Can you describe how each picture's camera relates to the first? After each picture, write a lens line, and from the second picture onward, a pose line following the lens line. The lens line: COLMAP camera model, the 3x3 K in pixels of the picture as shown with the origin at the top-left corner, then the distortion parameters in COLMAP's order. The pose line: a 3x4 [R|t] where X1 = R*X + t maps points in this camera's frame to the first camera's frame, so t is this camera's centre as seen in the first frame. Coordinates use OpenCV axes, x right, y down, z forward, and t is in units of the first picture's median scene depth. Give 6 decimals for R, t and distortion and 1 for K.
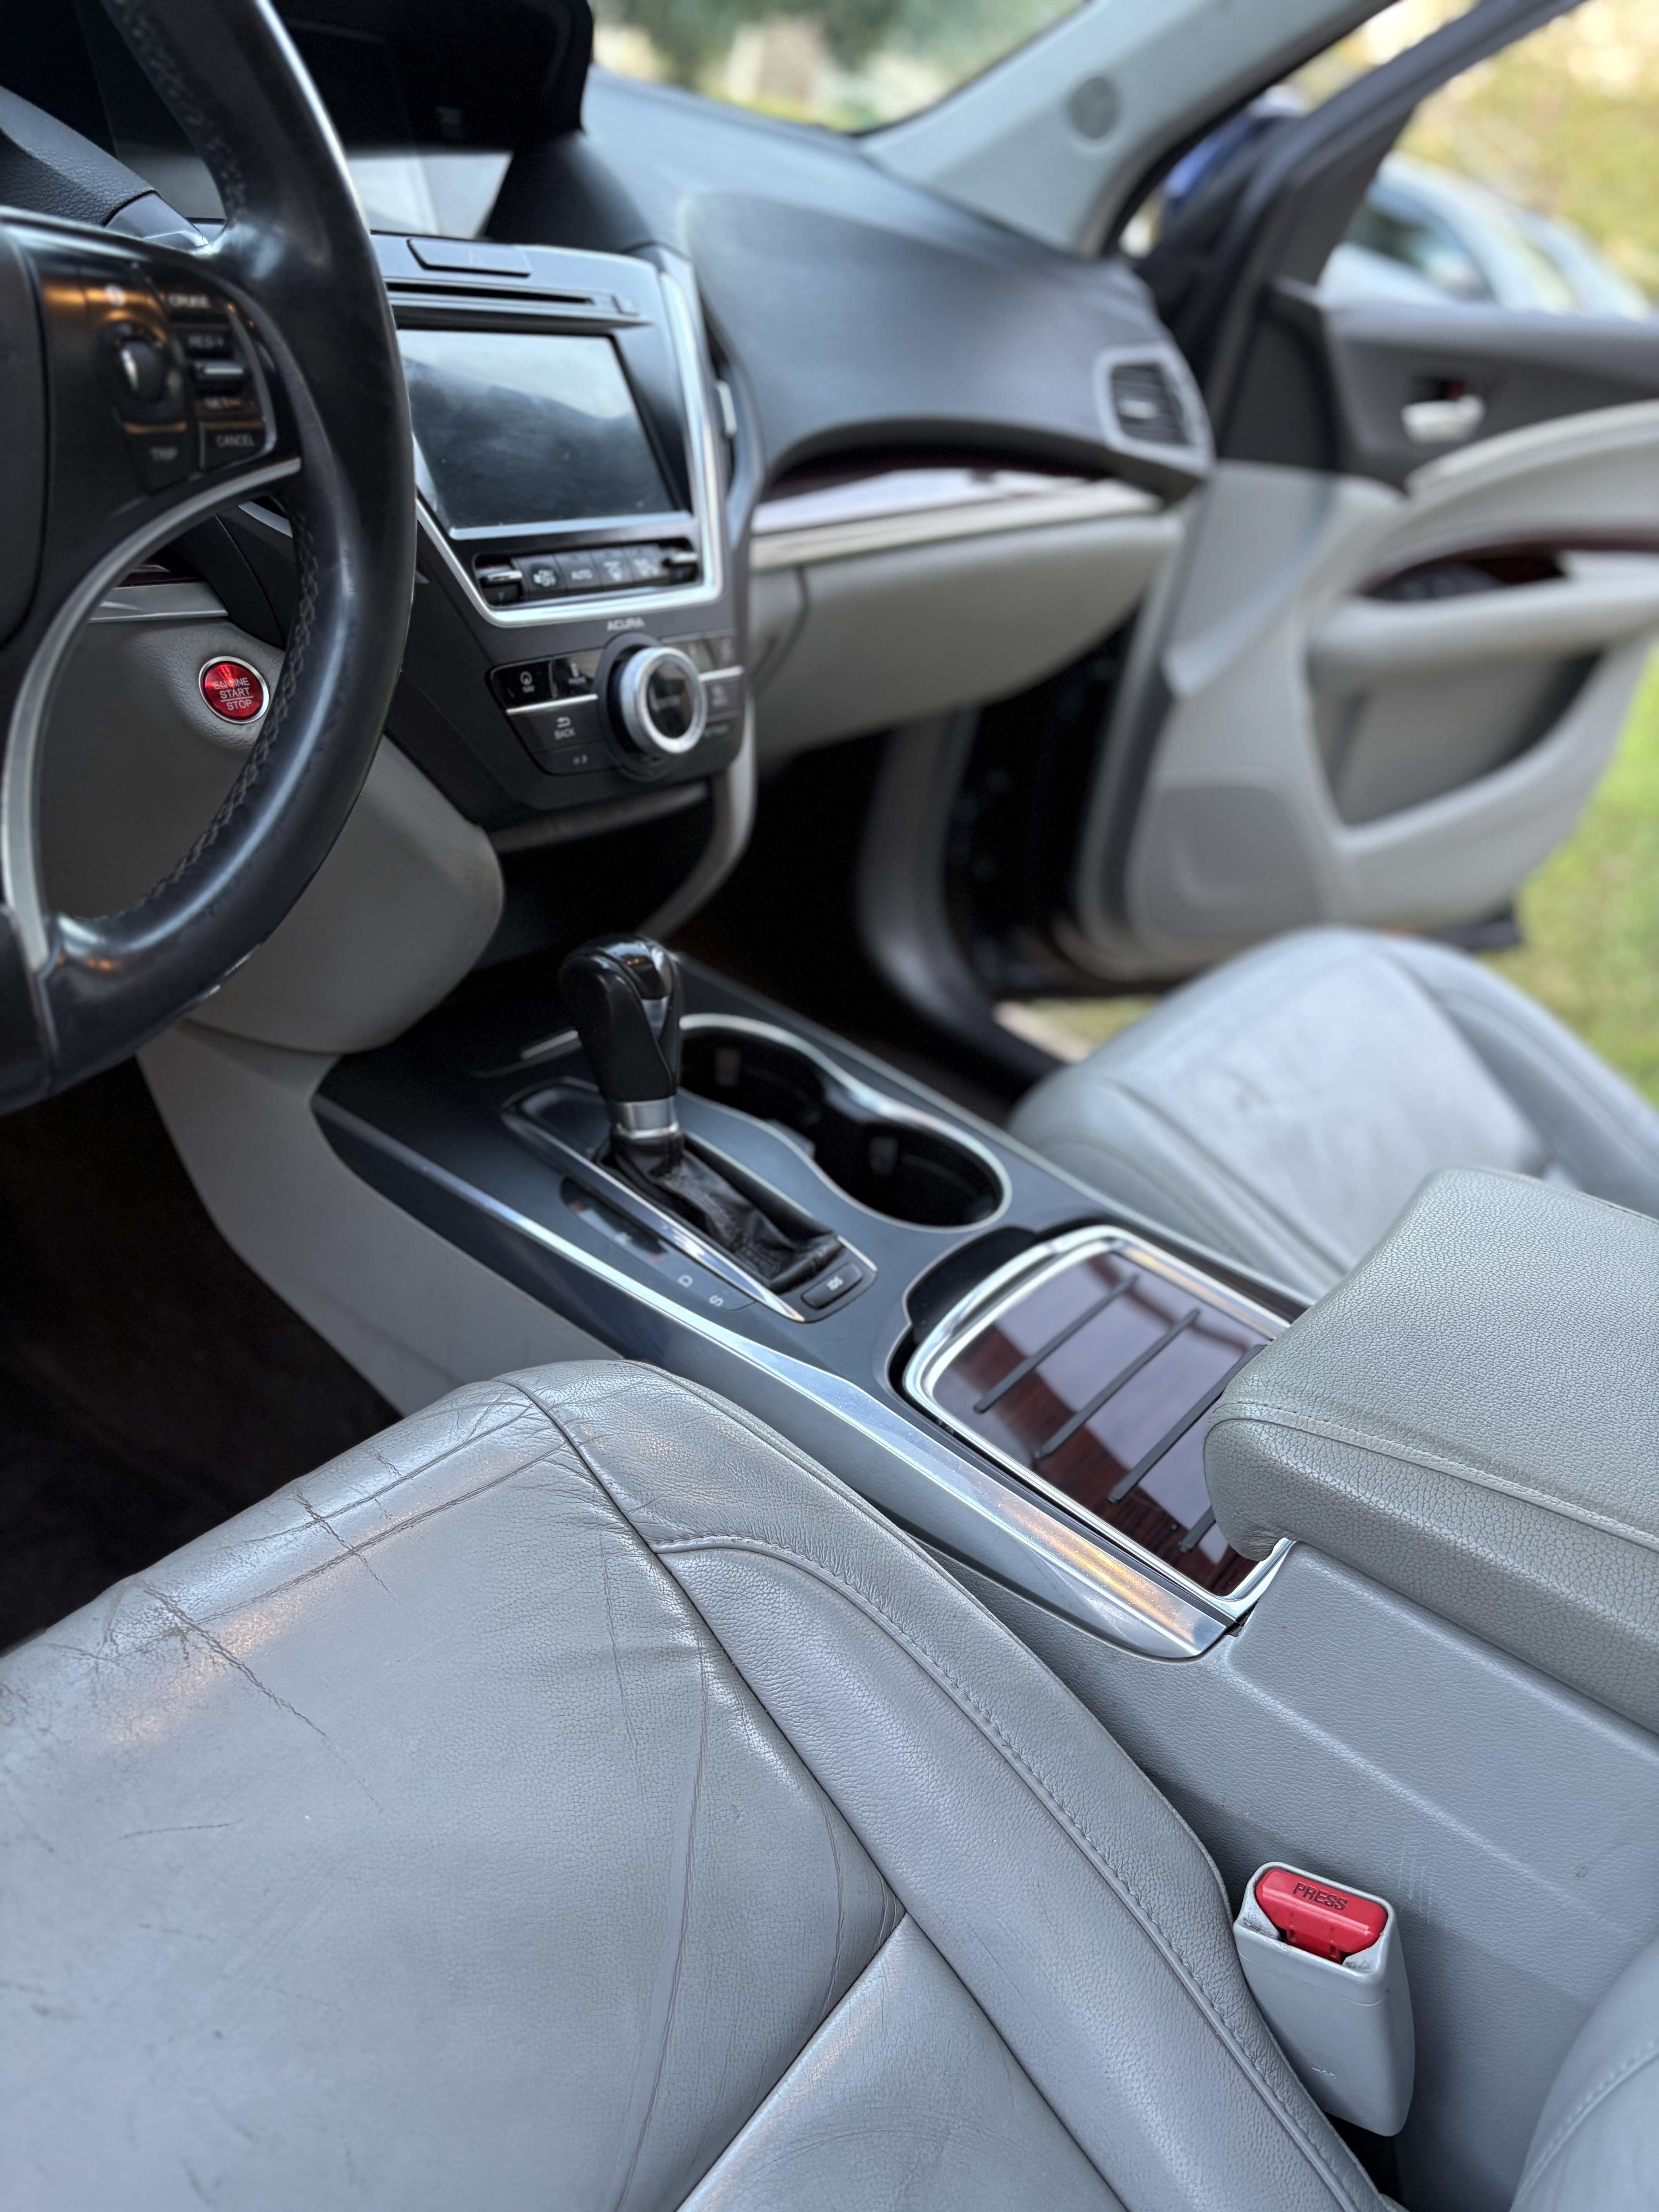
lens RADIAL K [[1685.7, 0, 819.4], [0, 1685.7, 1107.8], [0, 0, 1]] dist [0.032961, -0.055728]
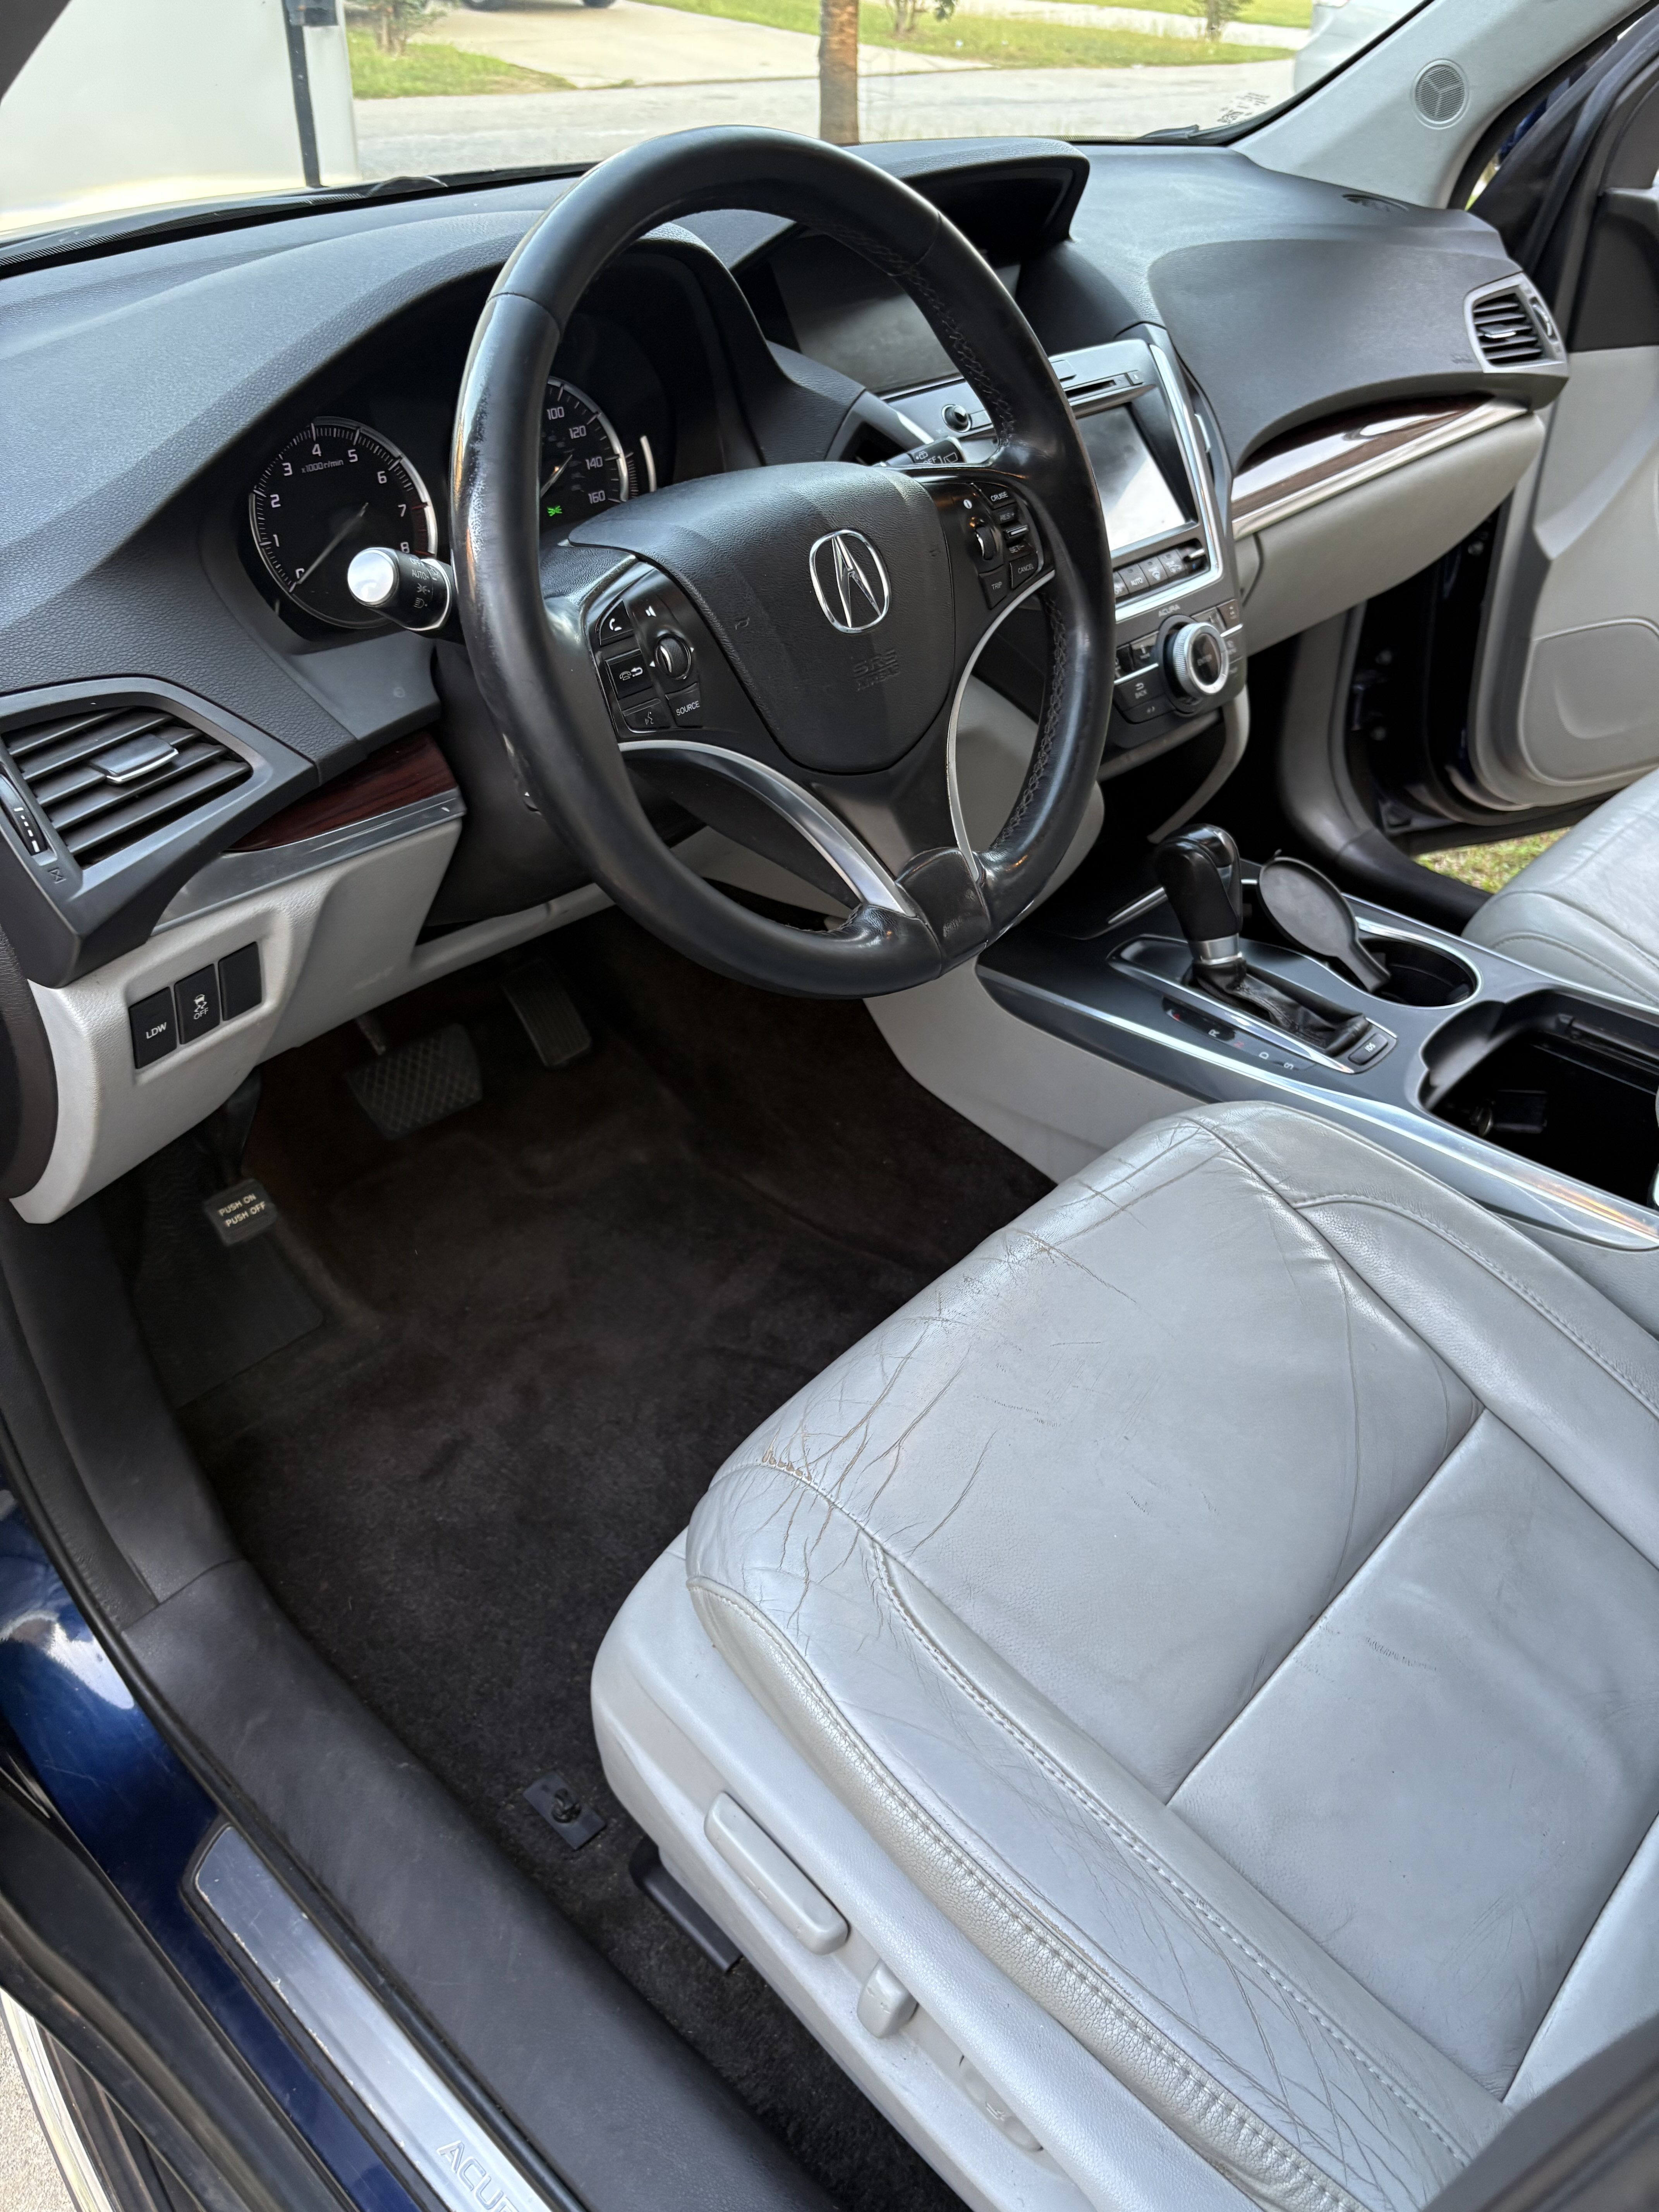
lens RADIAL K [[1685.7, 0, 795.5], [0, 1685.7, 1109.1], [0, 0, 1]] dist [0.032961, -0.055728]
pose [[0.974108, -0.092323, -0.206375, -0.171516], [0.103998, 0.993493, 0.046434, 0.036676], [0.200746, -0.066694, 0.977370, -0.512791]]
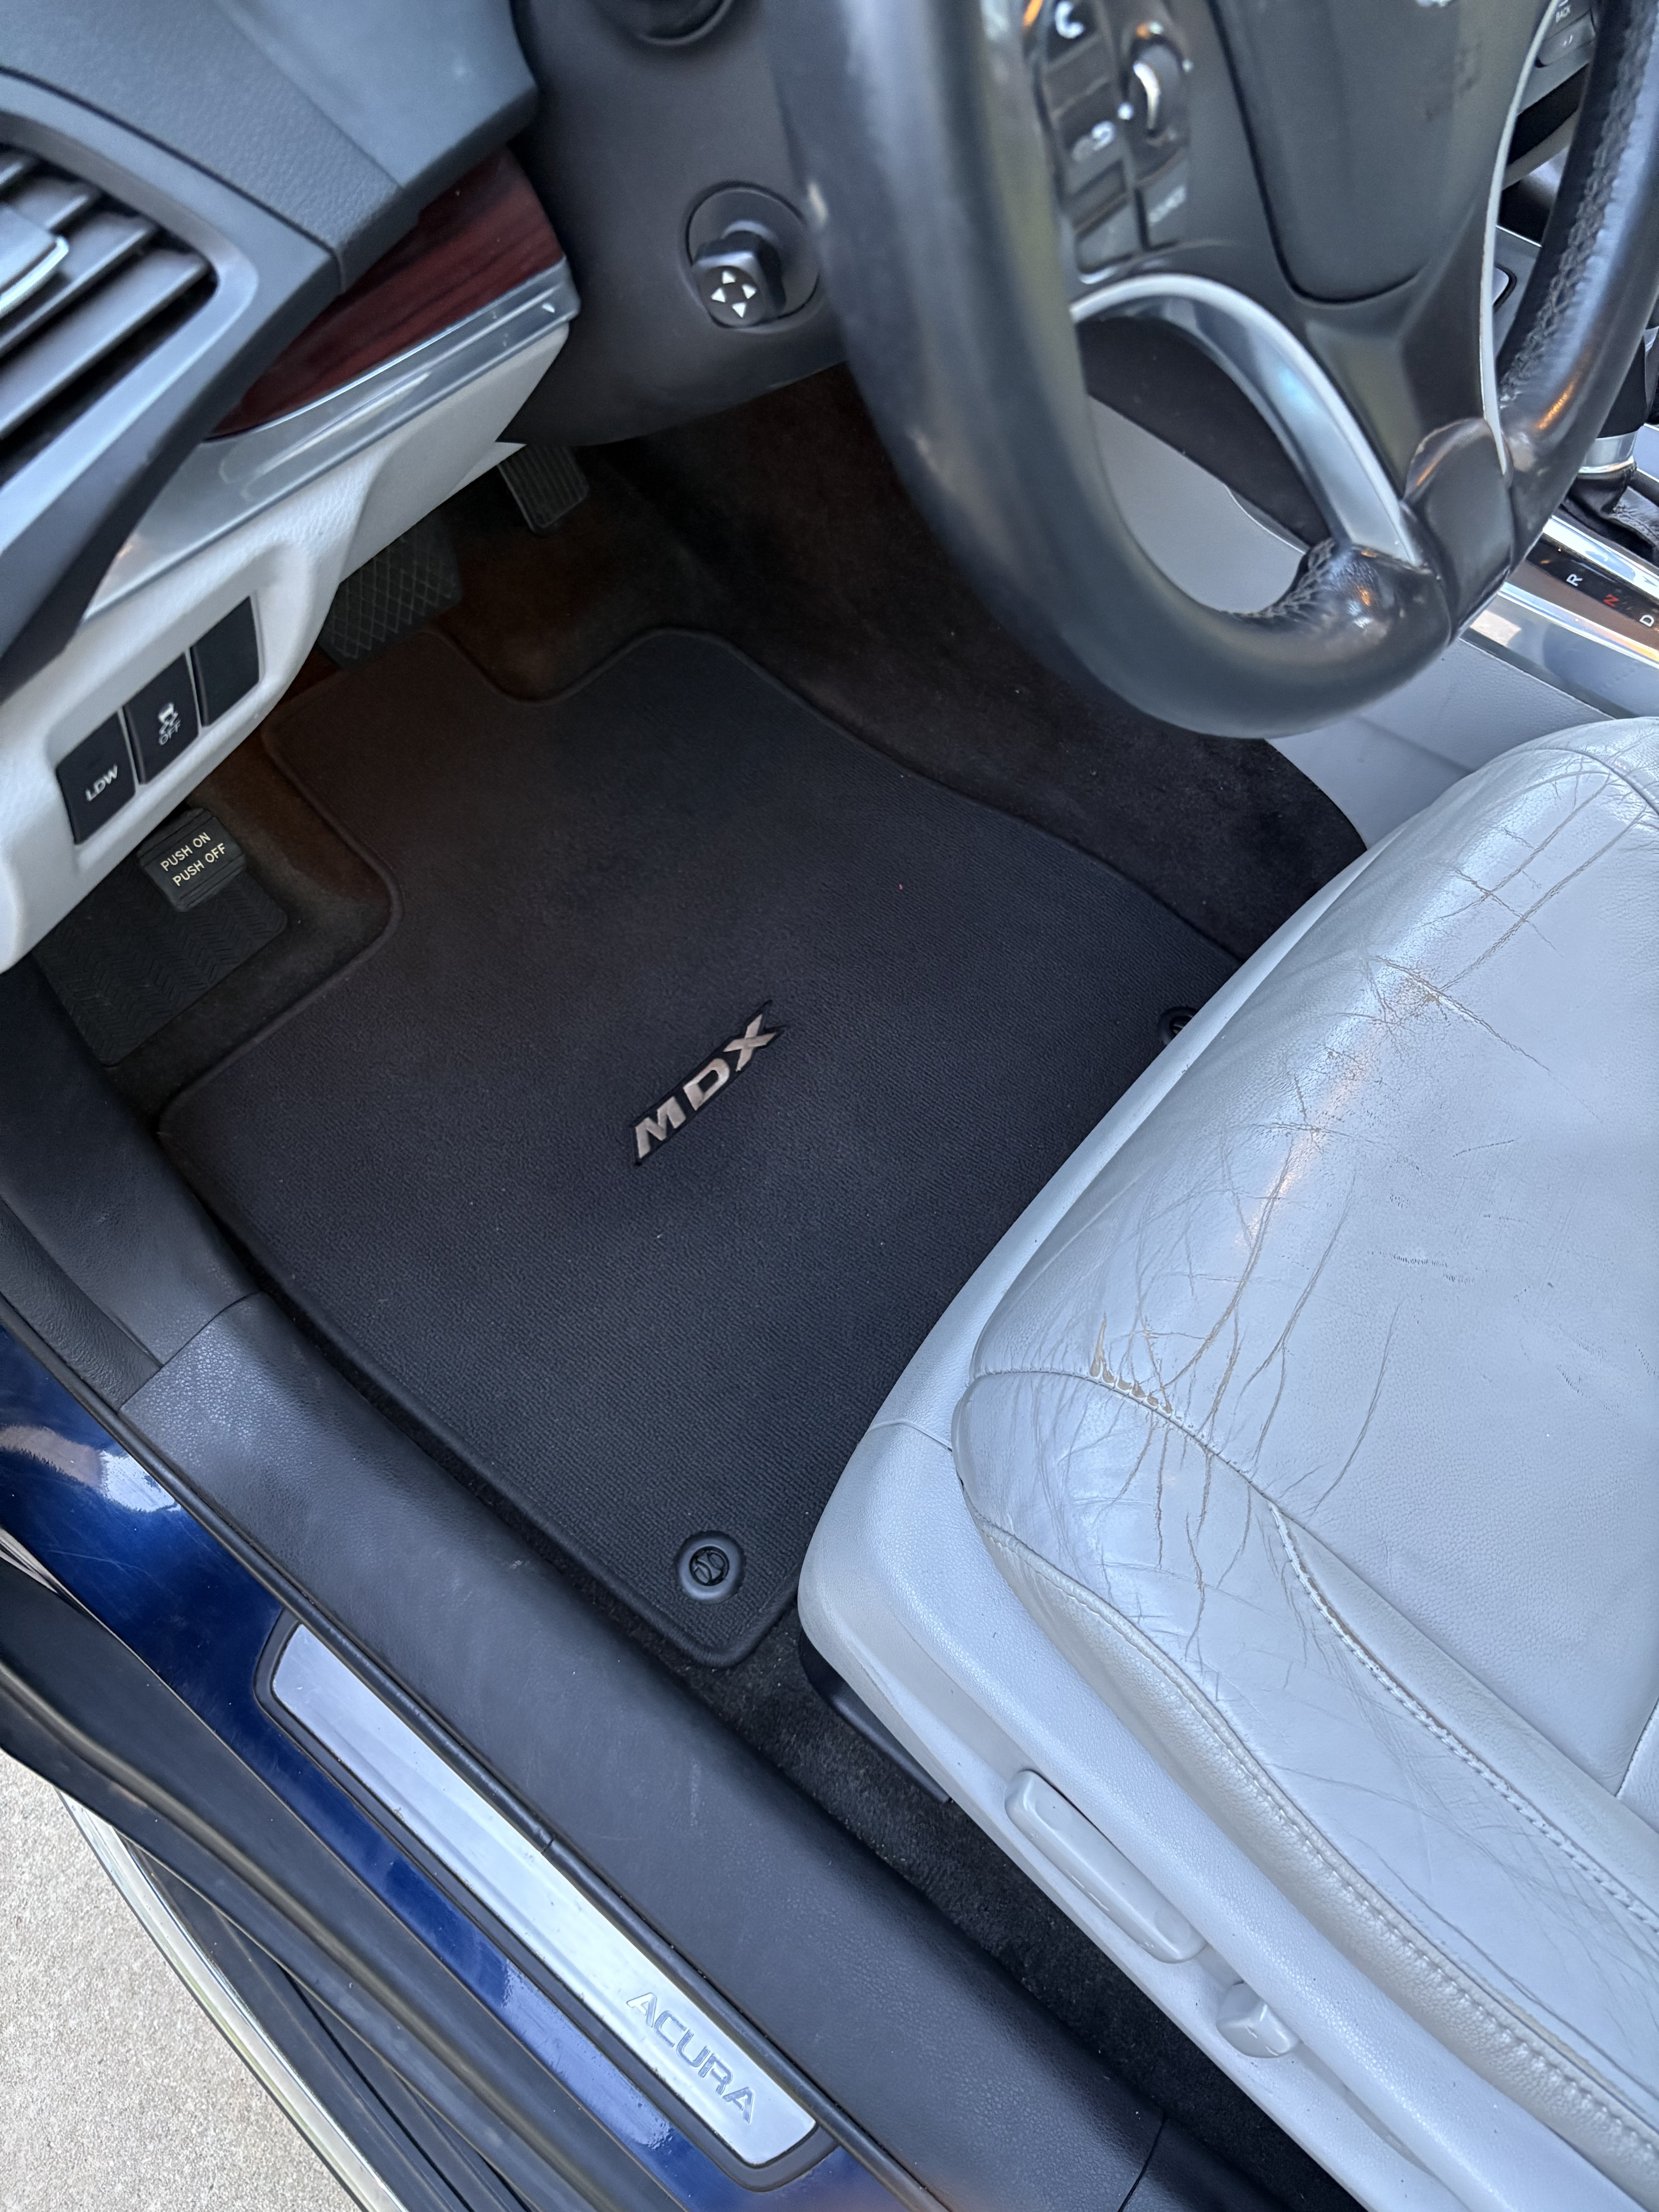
lens RADIAL K [[1685.7, 0, 809.0], [0, 1685.7, 1114.7], [0, 0, 1]] dist [0.032961, -0.055728]
pose [[0.990477, -0.034106, -0.133384, -0.447812], [0.092067, 0.884418, 0.457524, -0.149297], [0.102363, -0.465447, 0.879136, -0.116621]]
